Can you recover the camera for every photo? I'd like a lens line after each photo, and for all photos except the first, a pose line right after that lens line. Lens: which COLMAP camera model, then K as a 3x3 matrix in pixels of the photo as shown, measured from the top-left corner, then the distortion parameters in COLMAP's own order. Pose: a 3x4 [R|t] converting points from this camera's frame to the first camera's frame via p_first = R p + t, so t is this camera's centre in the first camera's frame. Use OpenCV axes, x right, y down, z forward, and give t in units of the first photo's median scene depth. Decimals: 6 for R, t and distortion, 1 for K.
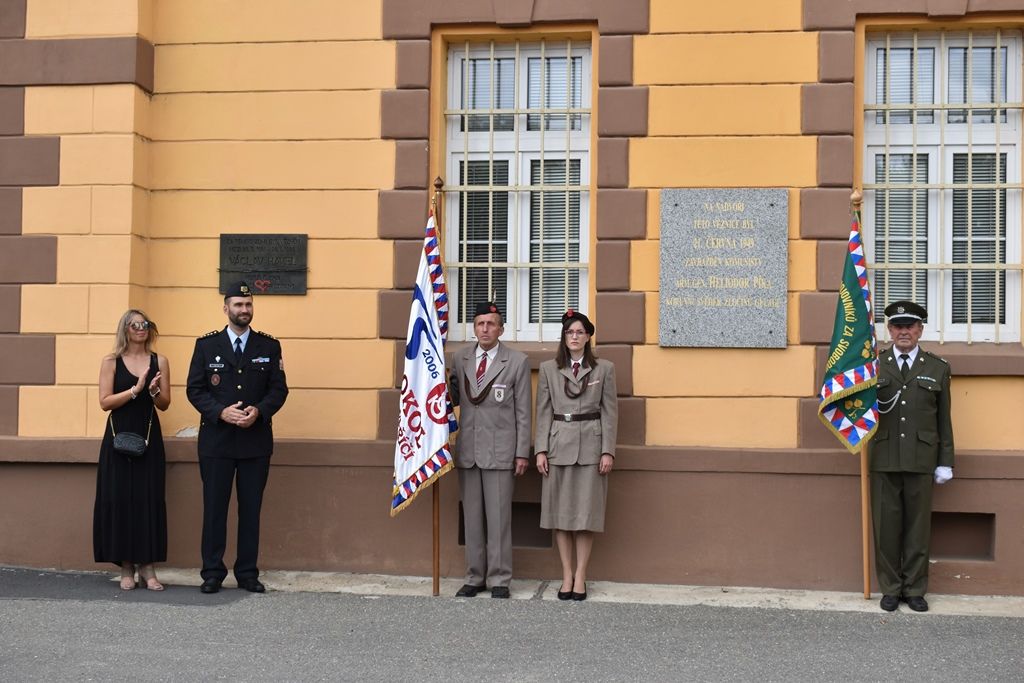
lens RADIAL K [[1626.2, 0, 517.8], [0, 1626.2, 344.3], [0, 0, 1]] dist [-0.022937, 0.000000]
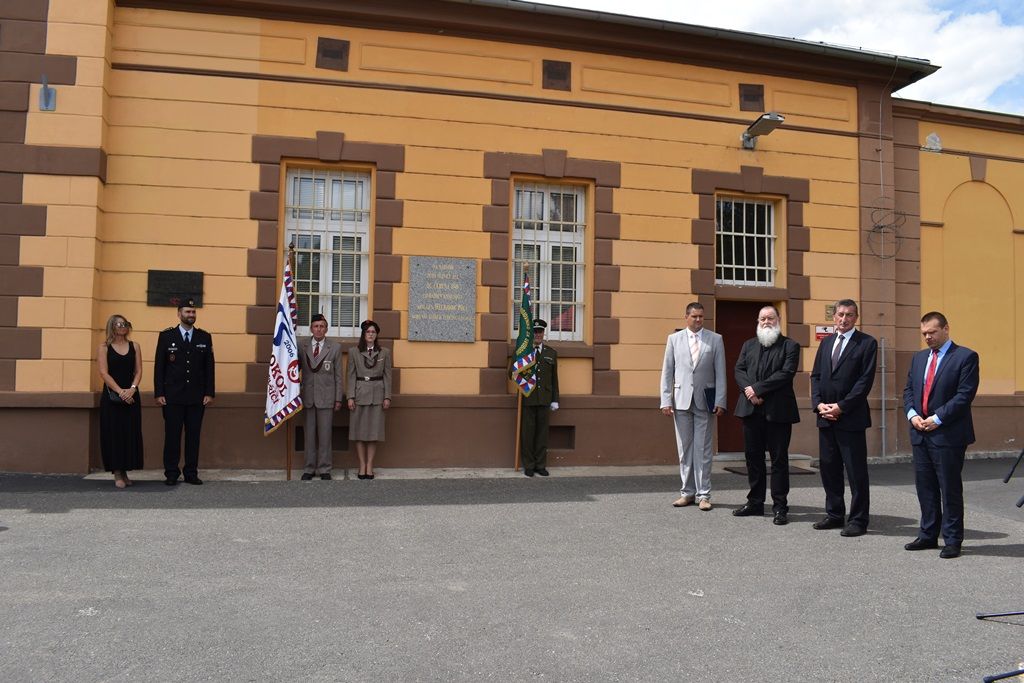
lens RADIAL K [[806.8, 0, 512.3], [0, 806.8, 350.4], [0, 0, 1]] dist [-0.100858, 0.015846]
pose [[0.917537, 0.008871, 0.397551, -0.171397], [-0.014032, 0.999851, 0.010075, 0.001716], [-0.397402, -0.014823, 0.917525, 0.108913]]
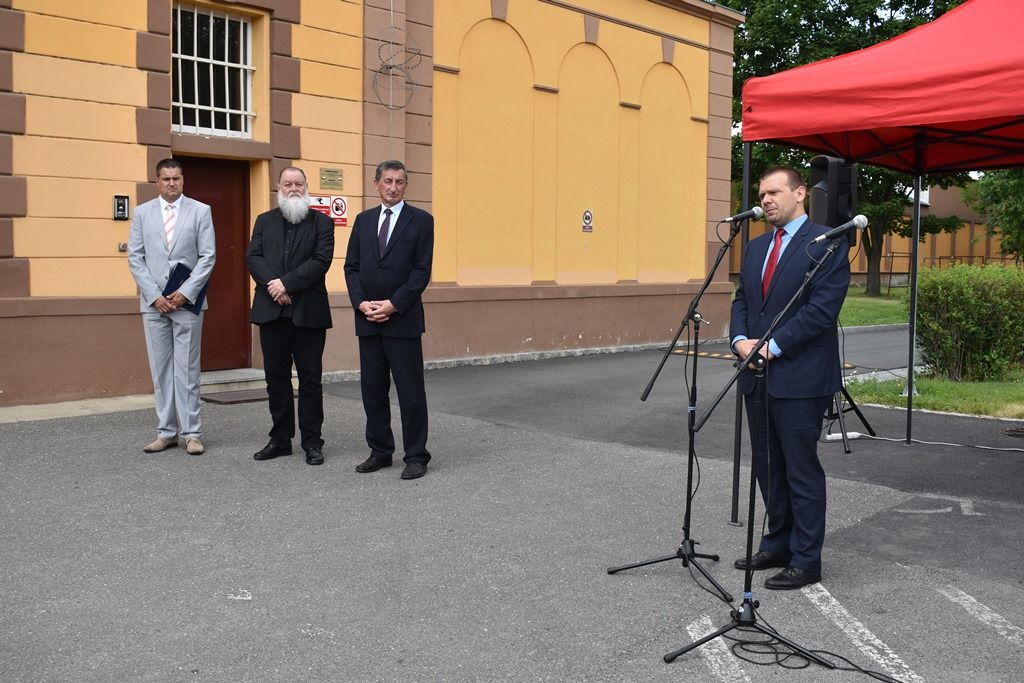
lens RADIAL K [[1063.5, 0, 512.6], [0, 1063.5, 345.2], [0, 0, 1]] dist [-0.065939, 0.000000]
pose [[0.516472, -0.075587, 0.852961, -0.174126], [-0.029448, 0.993939, 0.105911, 0.003632], [-0.855797, -0.079818, 0.511116, 0.204660]]
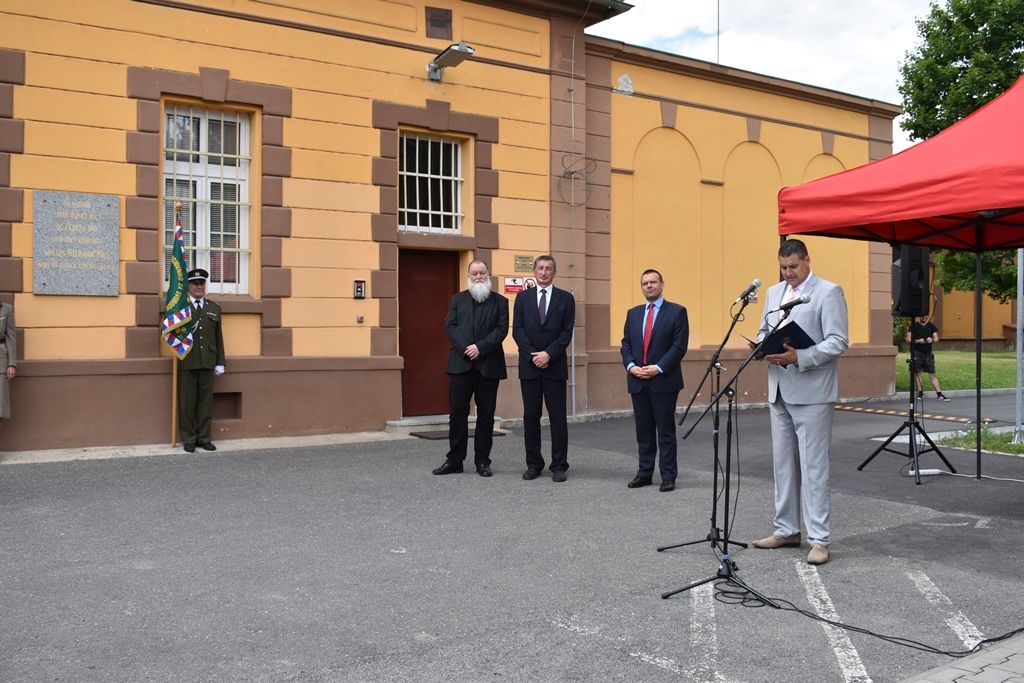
lens RADIAL K [[1005.9, 0, 521.3], [0, 1005.9, 346.1], [0, 0, 1]] dist [-0.074813, 0.000000]
pose [[0.700066, -0.023759, 0.713682, -0.254455], [-0.014578, 0.998763, 0.047549, -0.000704], [-0.713929, -0.043692, 0.698854, 0.033322]]
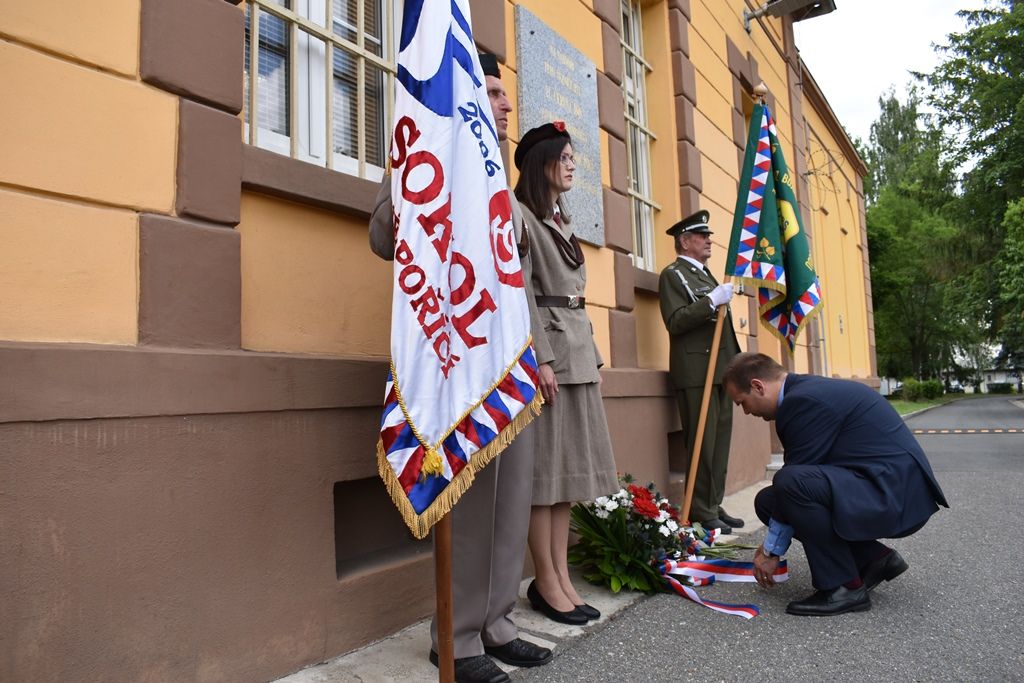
lens RADIAL K [[806.8, 0, 505.3], [0, 806.8, 343.3], [0, 0, 1]] dist [-0.100858, 0.015846]
pose [[0.363971, 0.043120, 0.930412, -0.229926], [0.014374, 0.998549, -0.051901, 0.071338], [-0.931299, 0.032264, 0.362823, 0.897415]]
